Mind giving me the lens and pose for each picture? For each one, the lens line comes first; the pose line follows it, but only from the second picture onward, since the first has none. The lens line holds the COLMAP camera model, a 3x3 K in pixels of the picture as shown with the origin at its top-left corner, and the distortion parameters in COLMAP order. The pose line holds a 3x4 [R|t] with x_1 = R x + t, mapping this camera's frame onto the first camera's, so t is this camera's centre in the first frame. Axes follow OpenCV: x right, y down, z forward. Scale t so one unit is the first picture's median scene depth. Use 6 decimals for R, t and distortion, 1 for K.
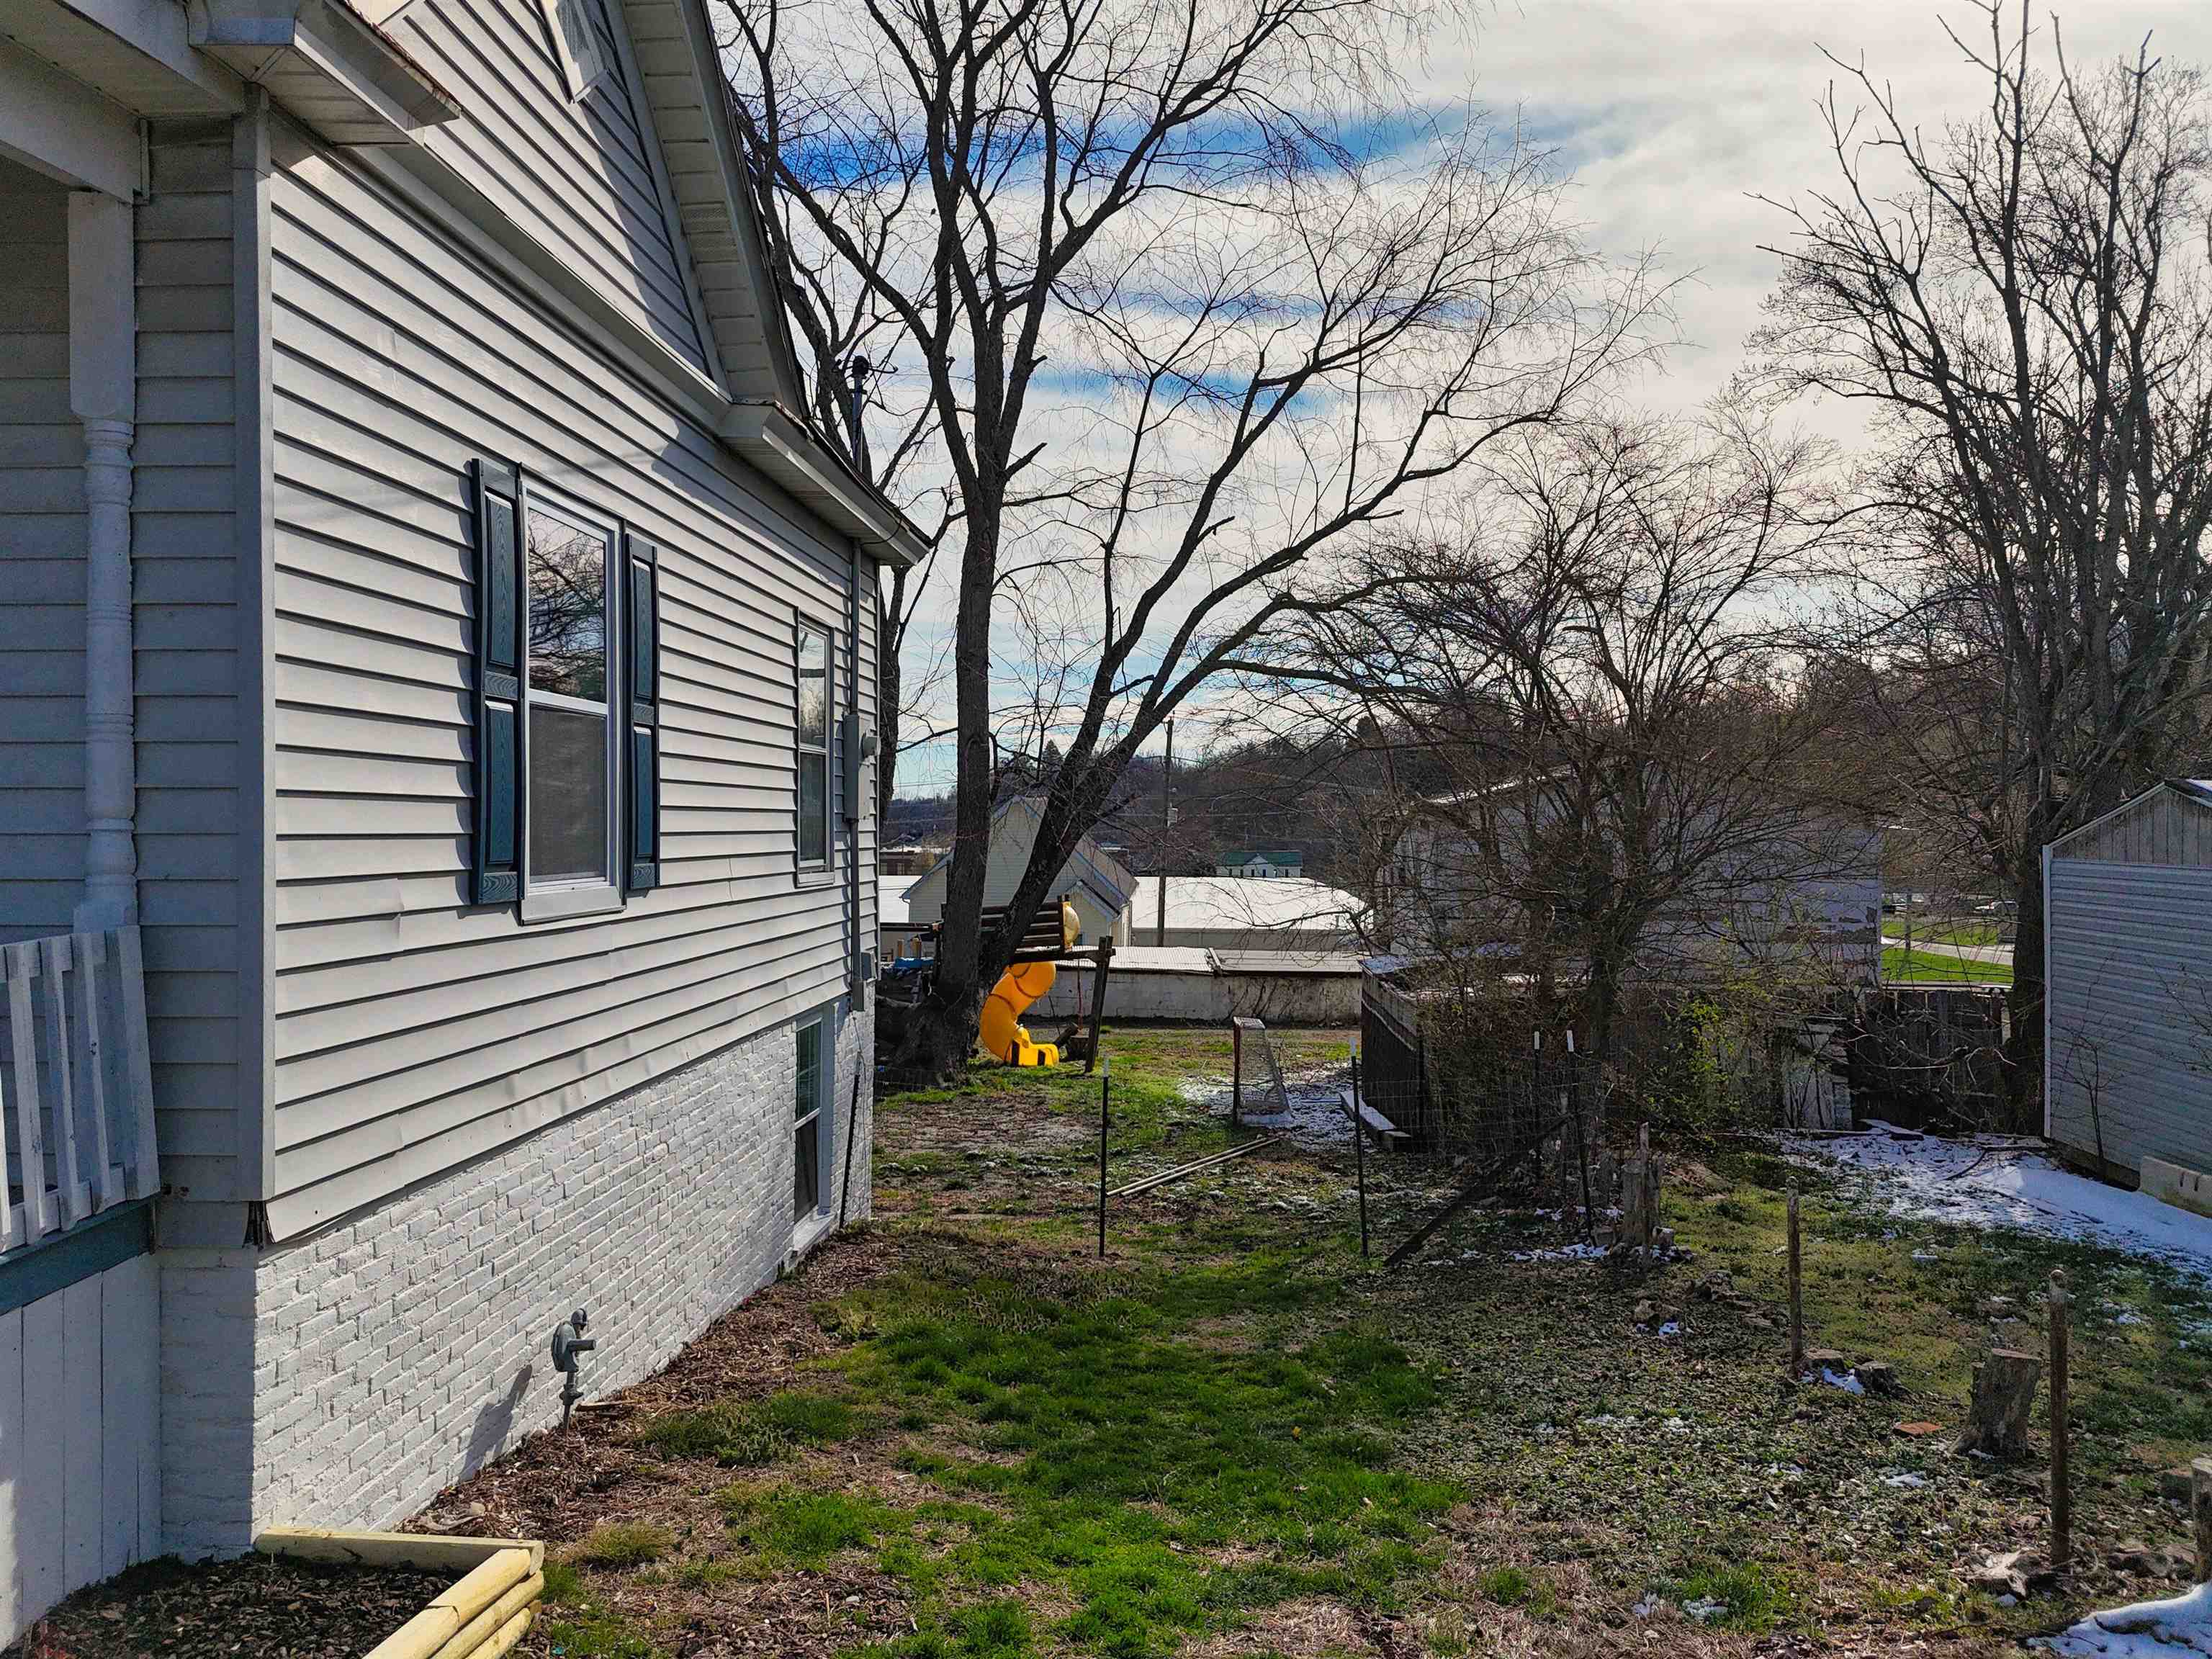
lens RADIAL K [[1647.8, 0, 1106.0], [0, 1647.8, 829.5], [0, 0, 1]] dist [0.064919, -0.051822]
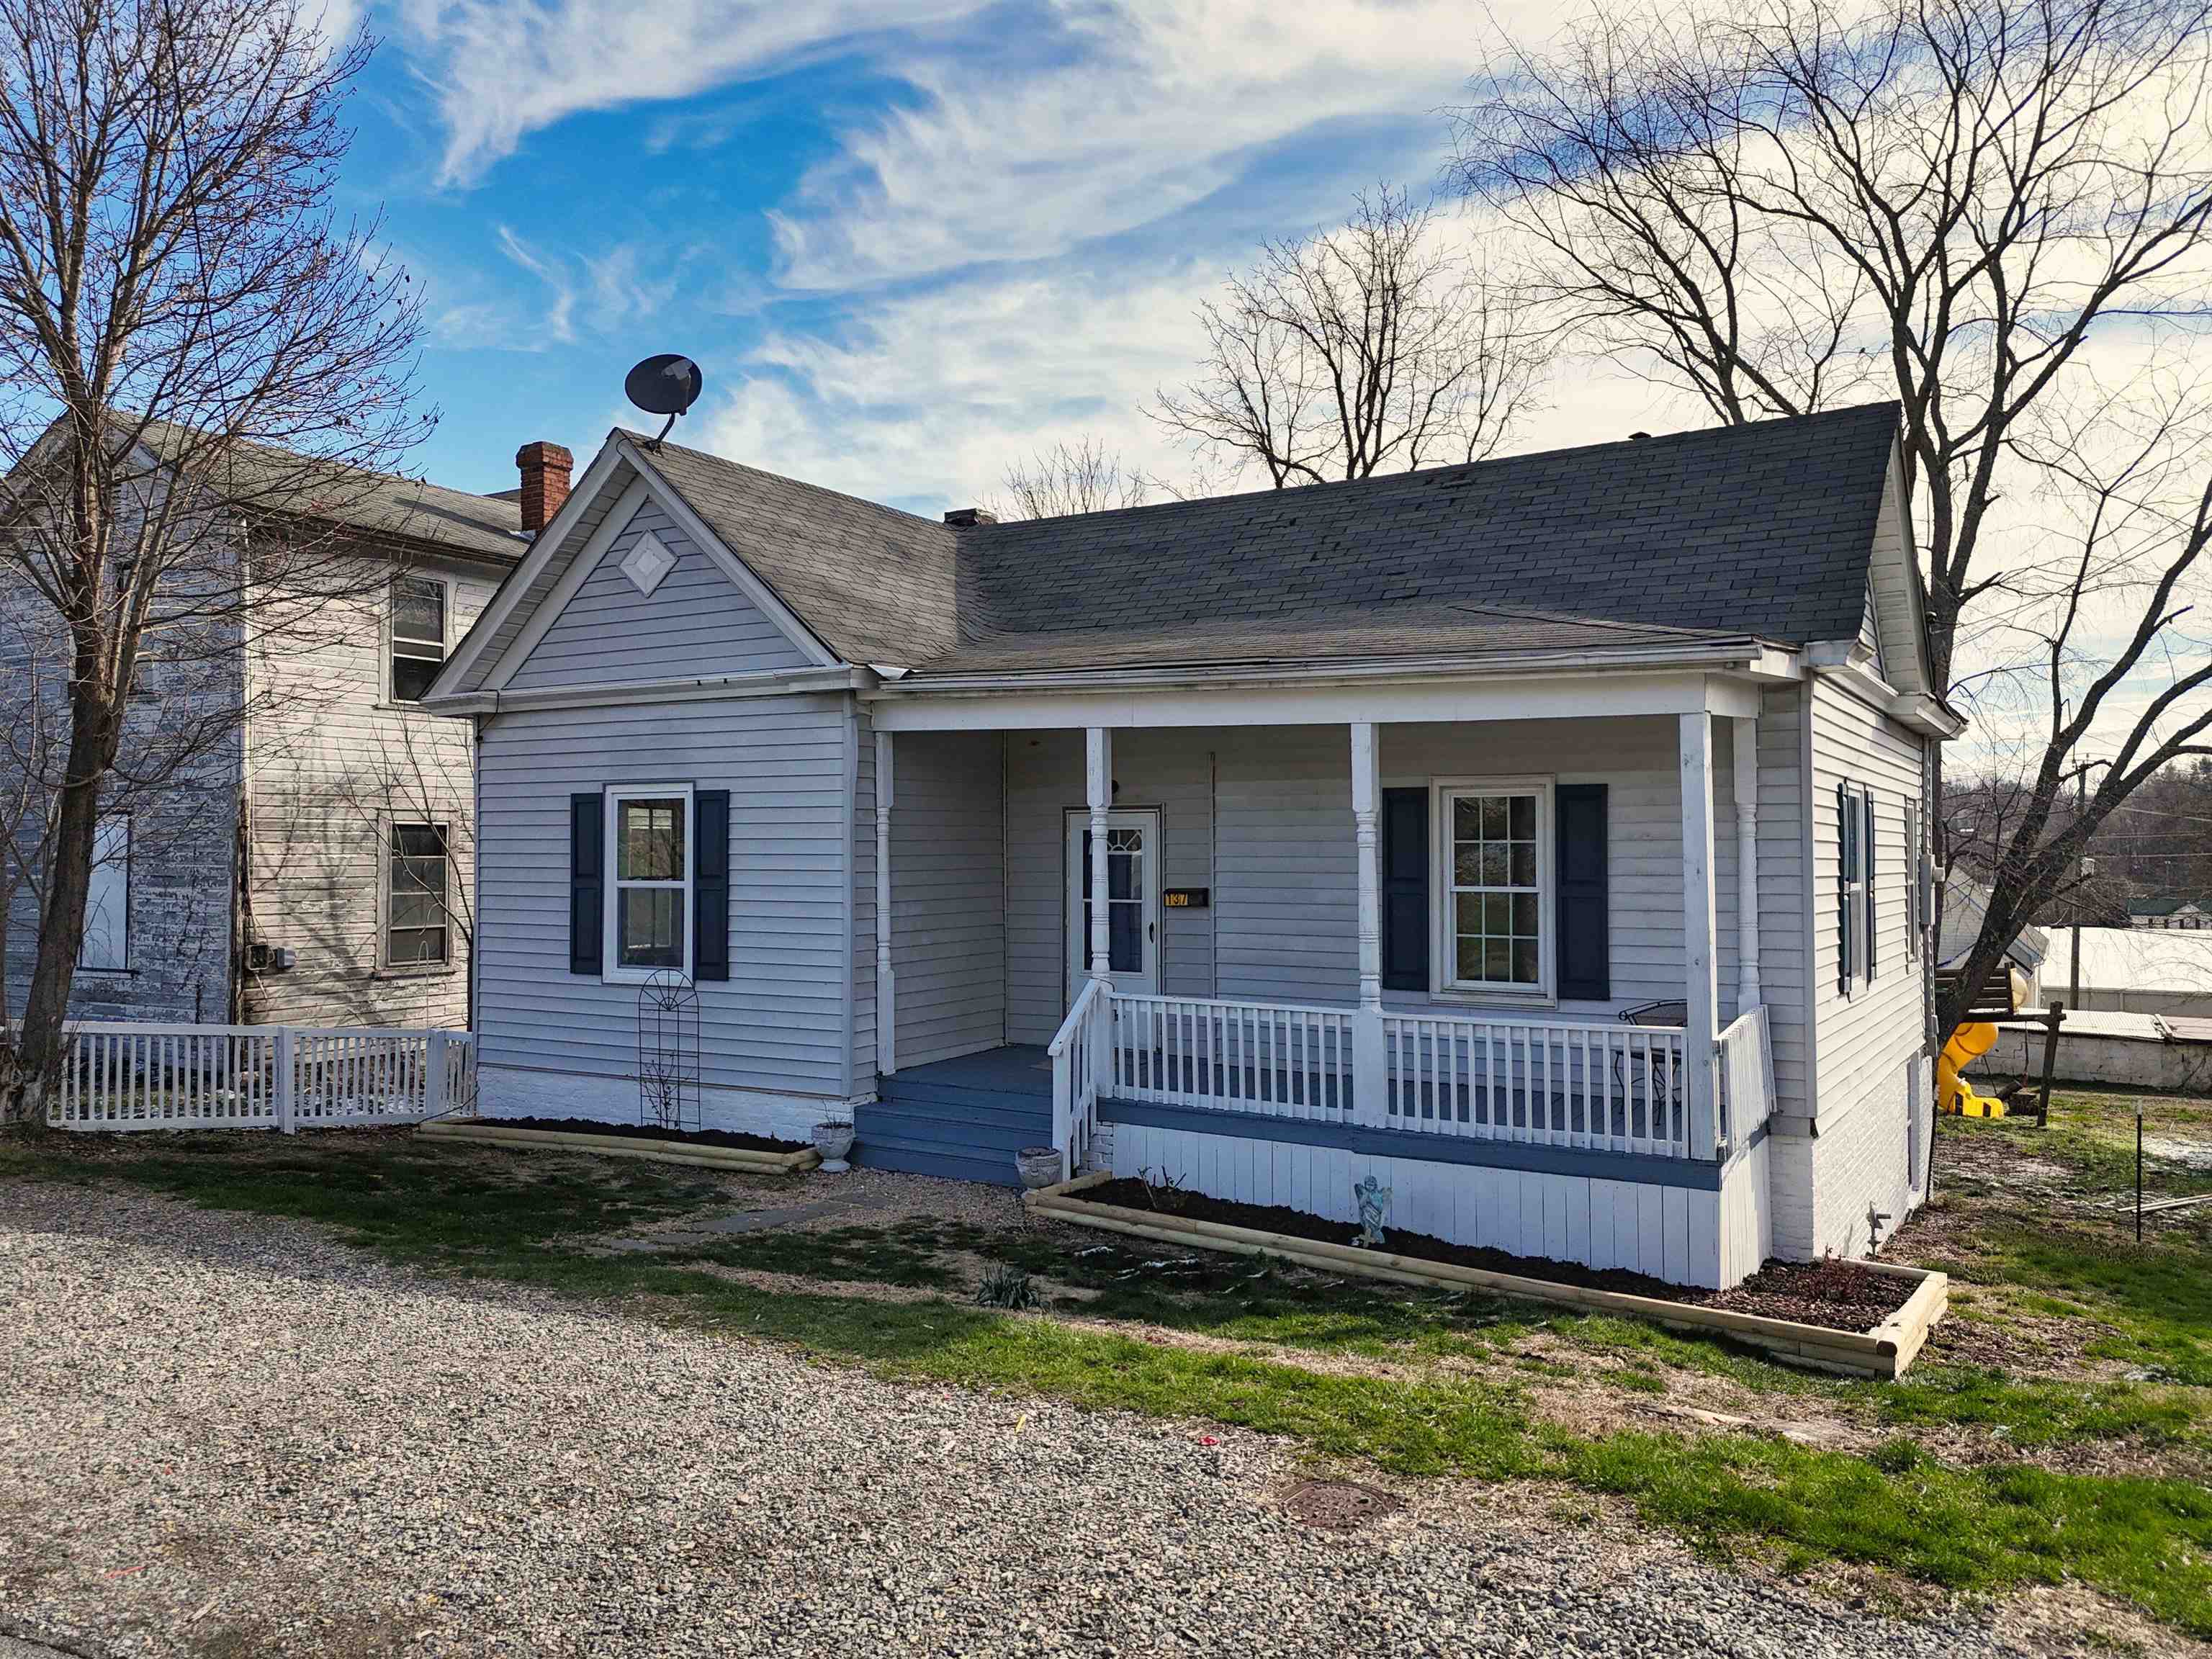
lens RADIAL K [[1632.2, 0, 1099.2], [0, 1632.2, 827.3], [0, 0, 1]] dist [0.063637, -0.046668]
pose [[0.884679, -0.011637, -0.466055, -0.092814], [0.000206, 0.999698, -0.024571, -0.045396], [0.466200, 0.021641, 0.884414, -0.510518]]
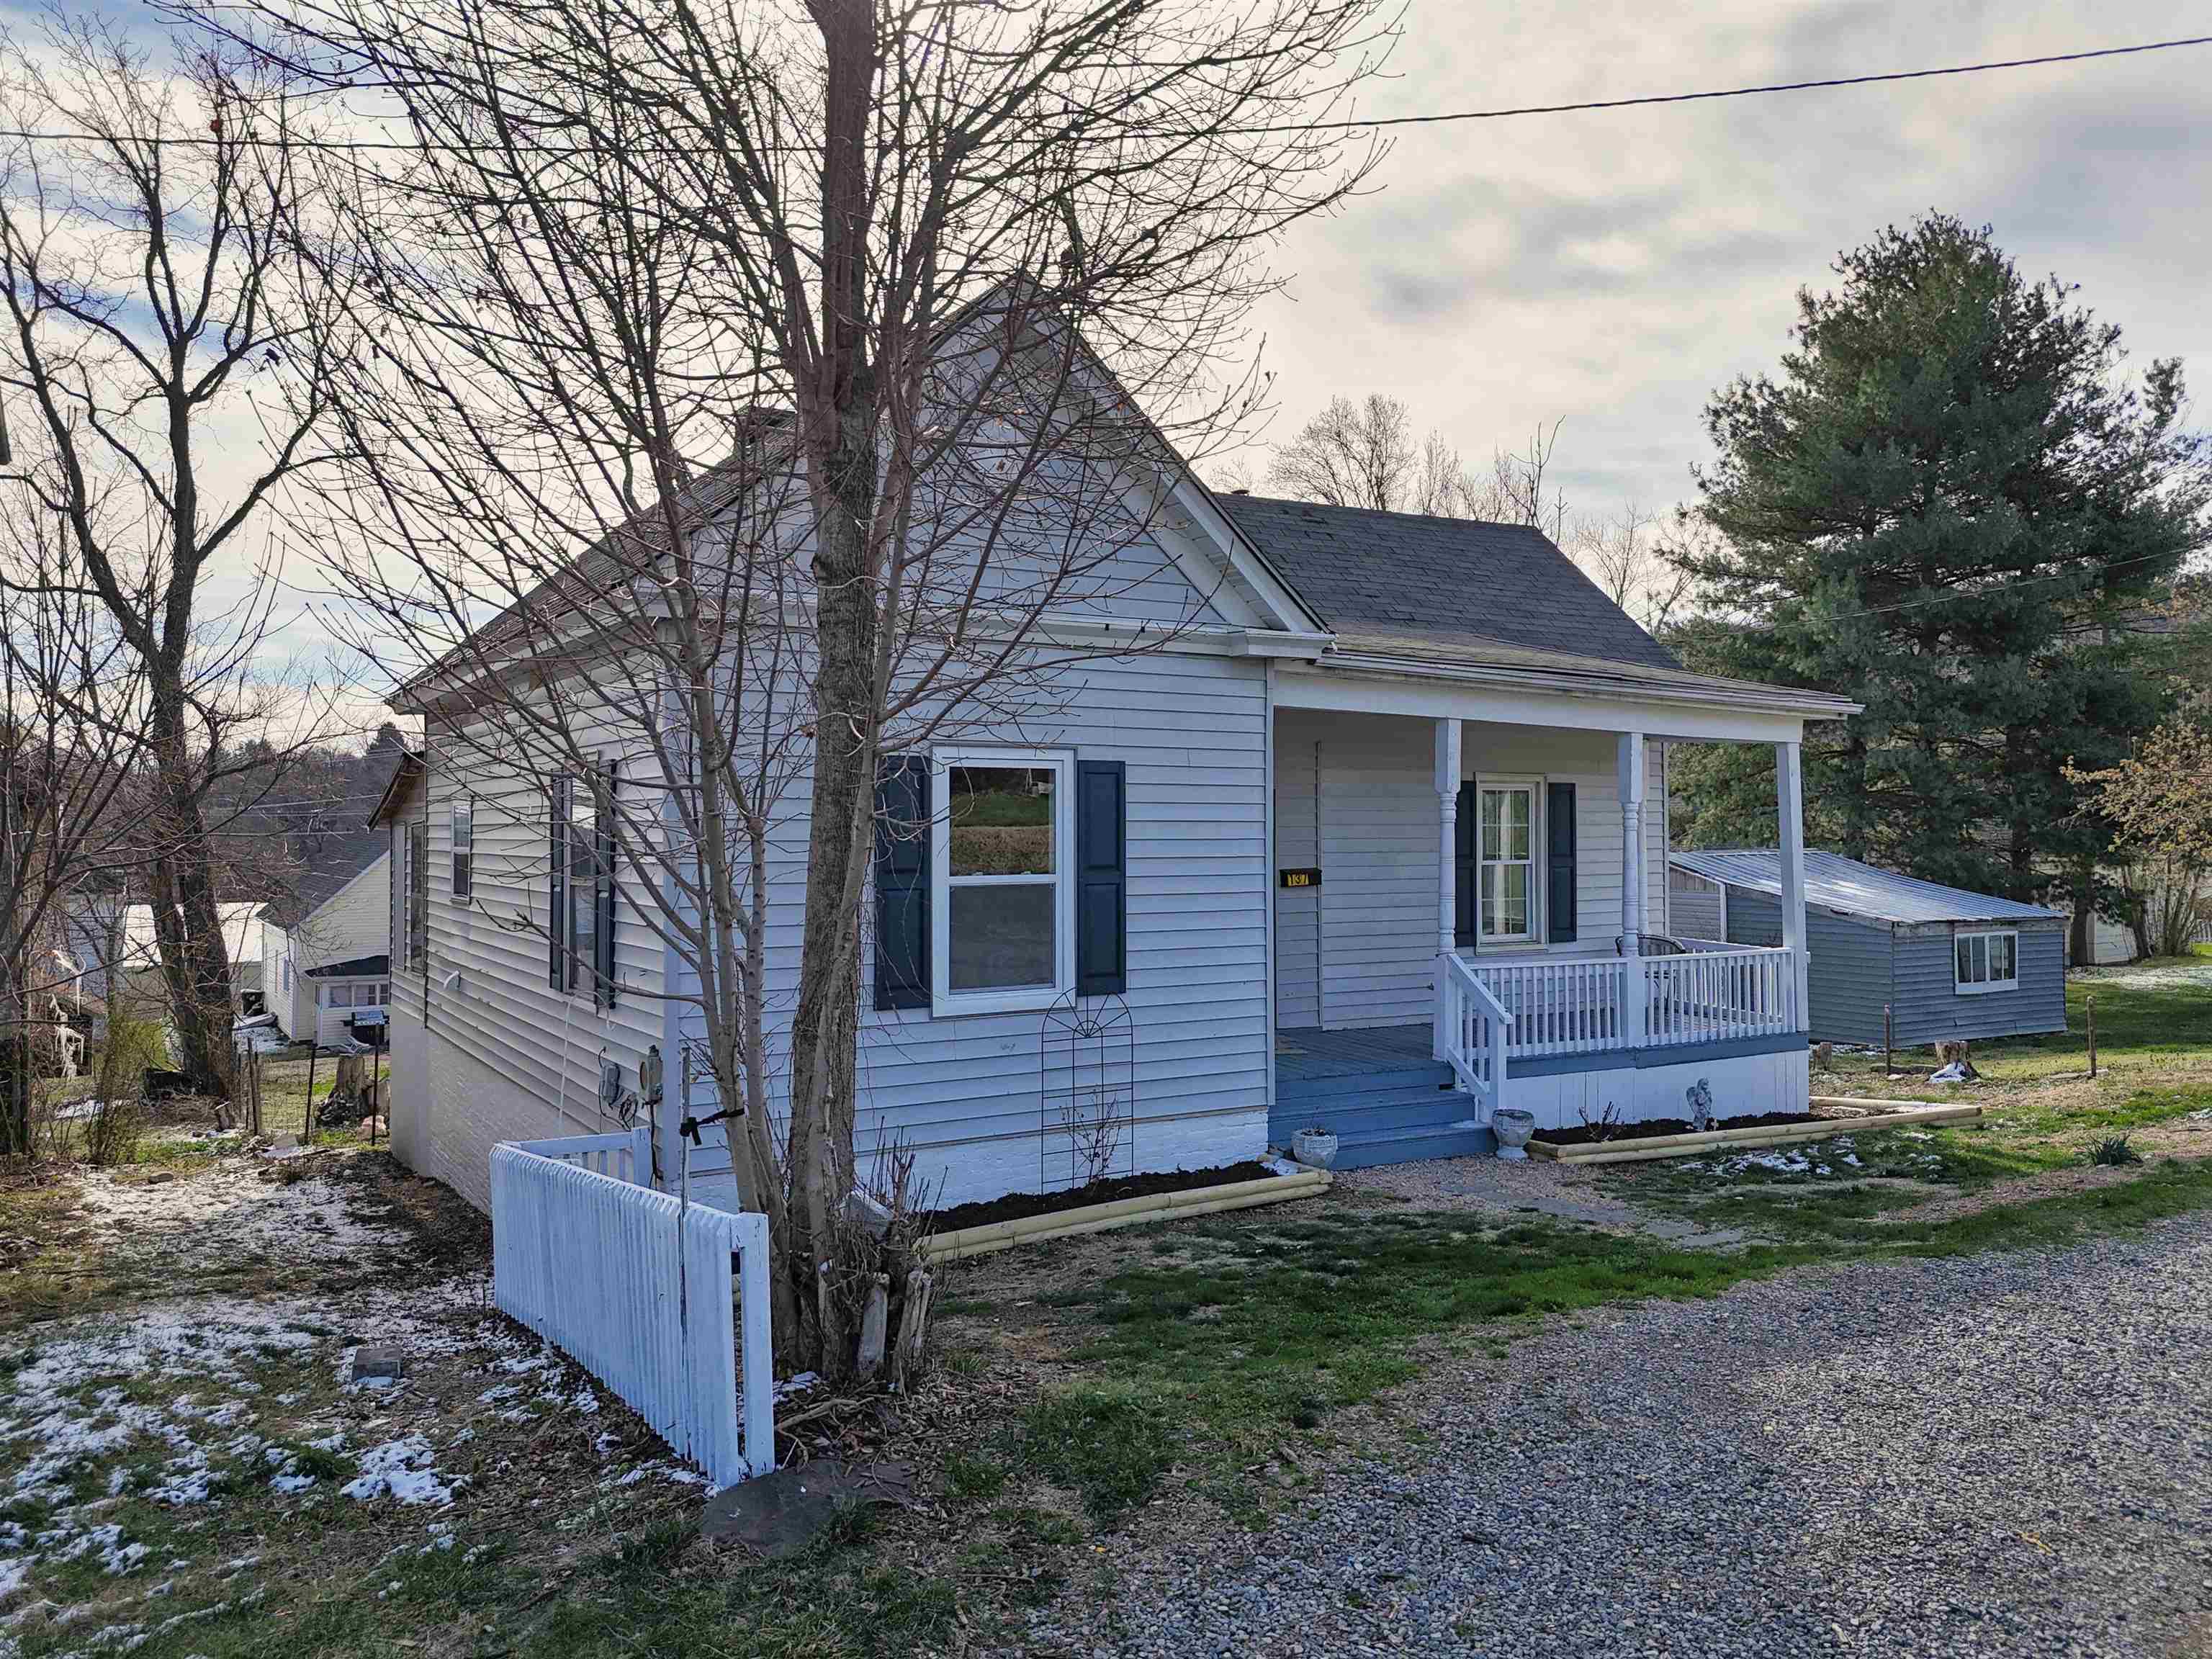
lens RADIAL K [[1647.8, 0, 1106.0], [0, 1647.8, 829.5], [0, 0, 1]] dist [0.064919, -0.051822]
pose [[0.825418, -0.007195, 0.564477, -1.117619], [0.010716, 0.999938, -0.002924, -0.055183], [-0.564421, 0.008462, 0.825444, -0.420229]]
